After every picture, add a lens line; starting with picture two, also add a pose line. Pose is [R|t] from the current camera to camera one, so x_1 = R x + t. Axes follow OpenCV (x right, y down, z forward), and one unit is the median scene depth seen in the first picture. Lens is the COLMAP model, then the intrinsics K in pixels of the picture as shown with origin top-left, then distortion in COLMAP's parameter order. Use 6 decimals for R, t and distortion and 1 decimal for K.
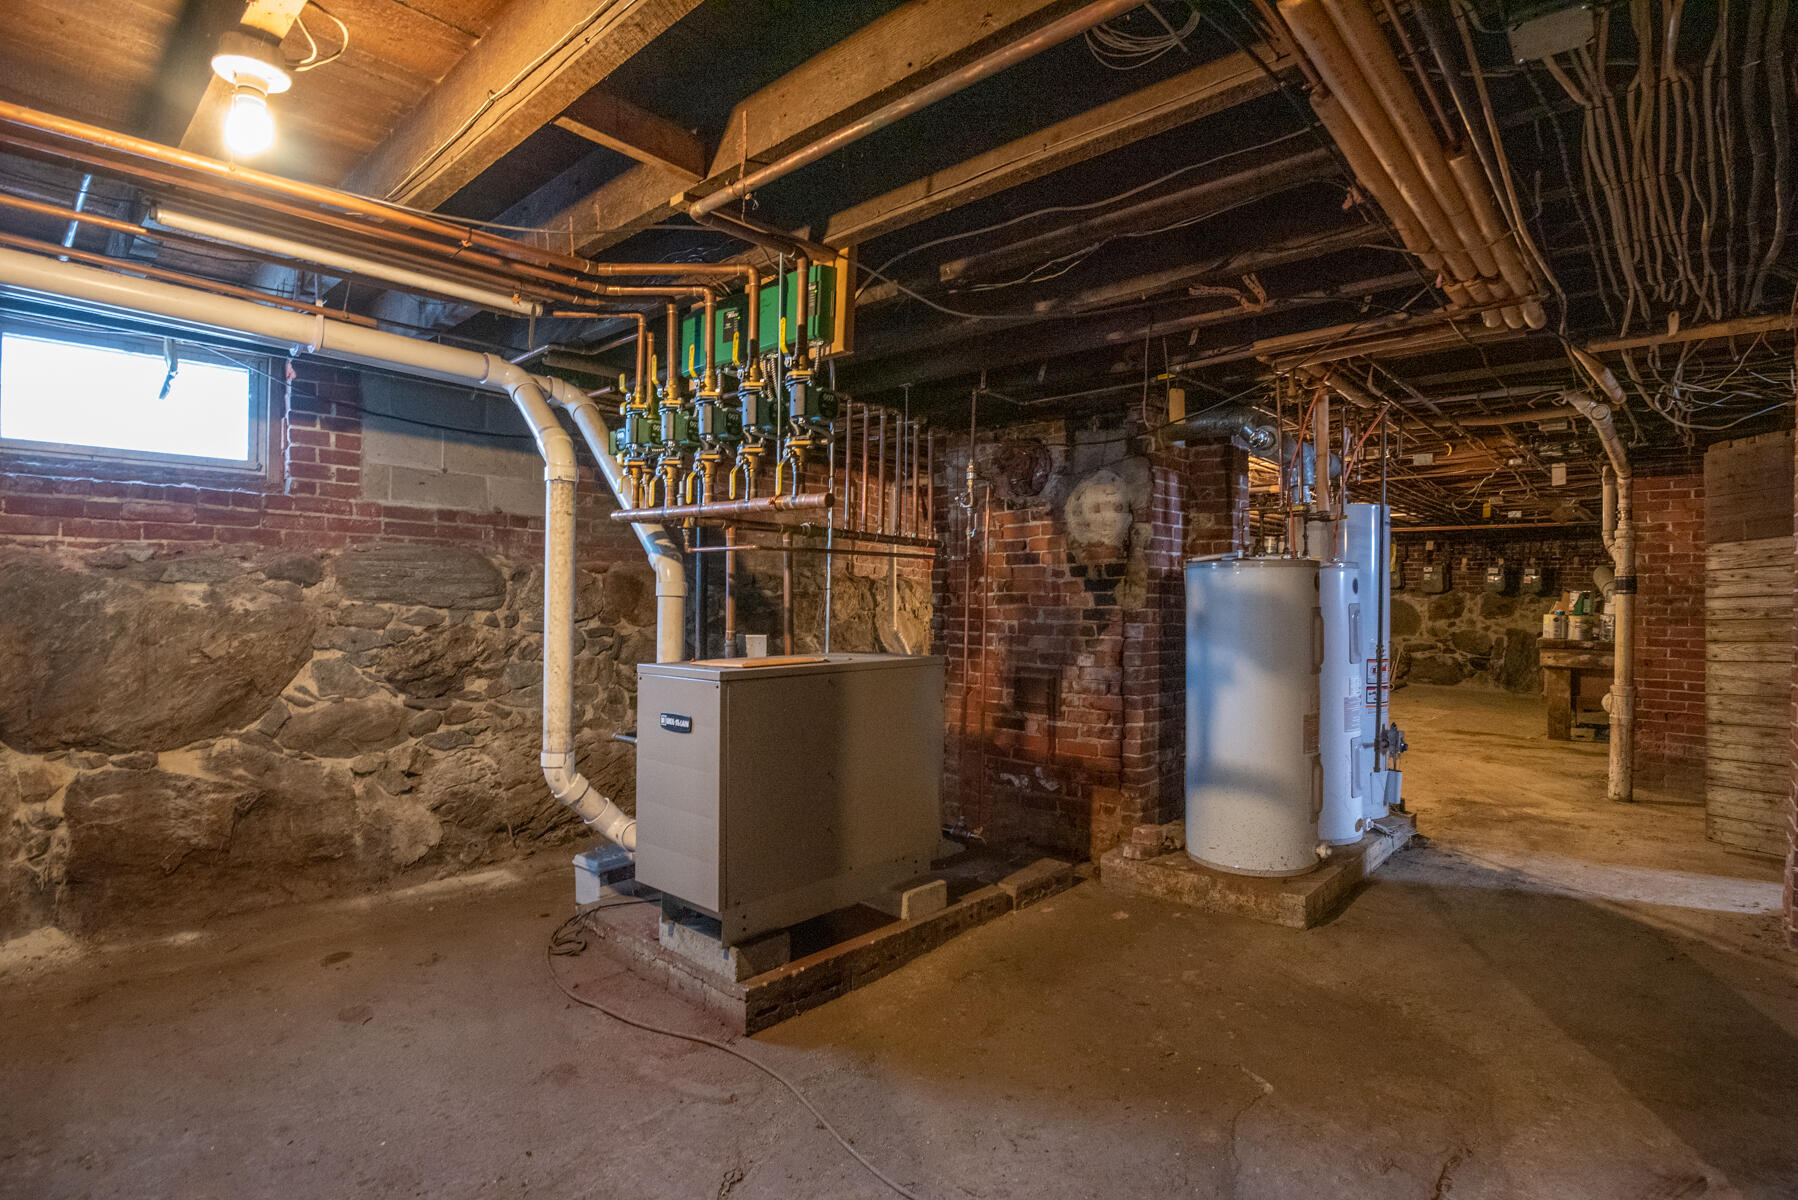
lens RADIAL K [[879.3, 0, 912.4], [0, 879.3, 589.5], [0, 0, 1]] dist [-0.002450, -0.010494]
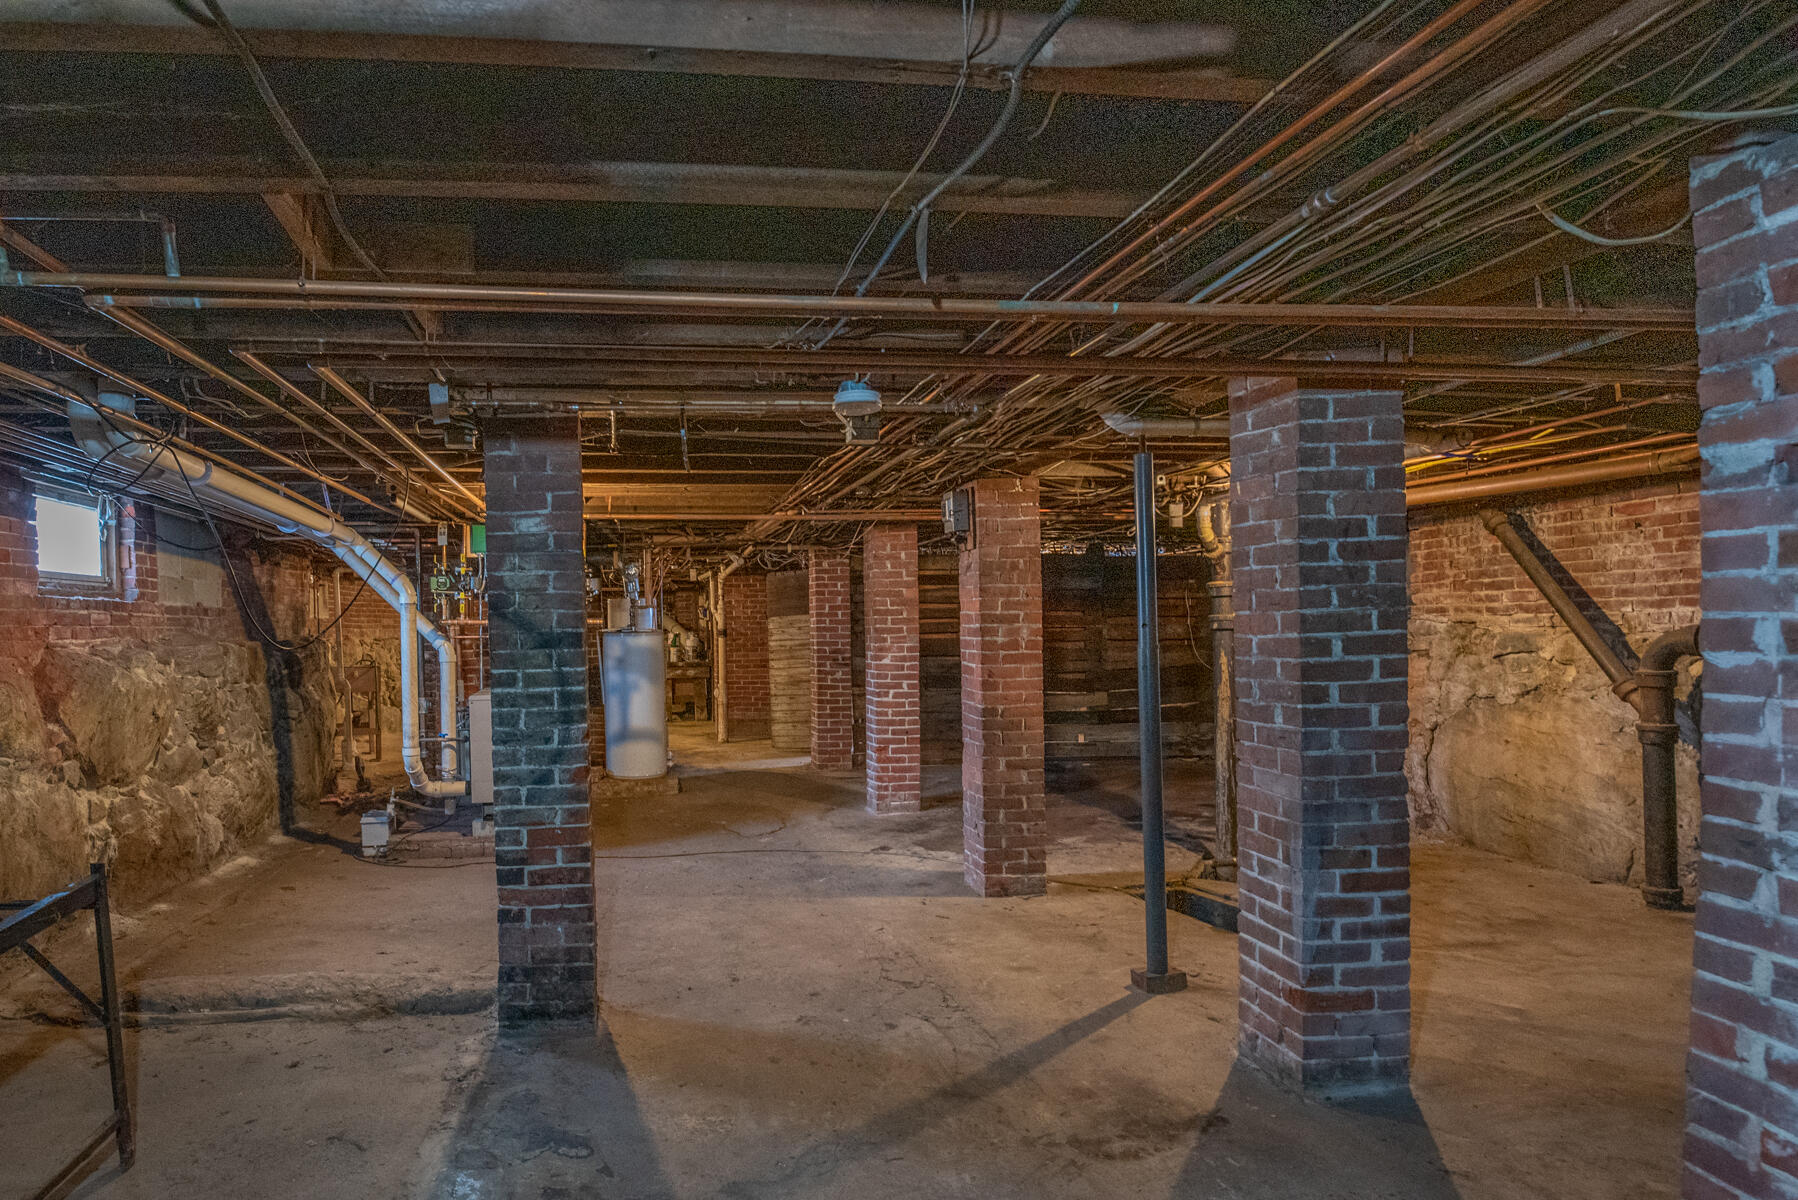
lens RADIAL K [[879.3, 0, 912.4], [0, 879.3, 589.5], [0, 0, 1]] dist [-0.002450, -0.010494]
pose [[0.525514, 0.022011, 0.850500, -0.362734], [0.006495, 0.999532, -0.029882, -0.023137], [-0.850760, 0.021227, 0.525125, -0.224638]]
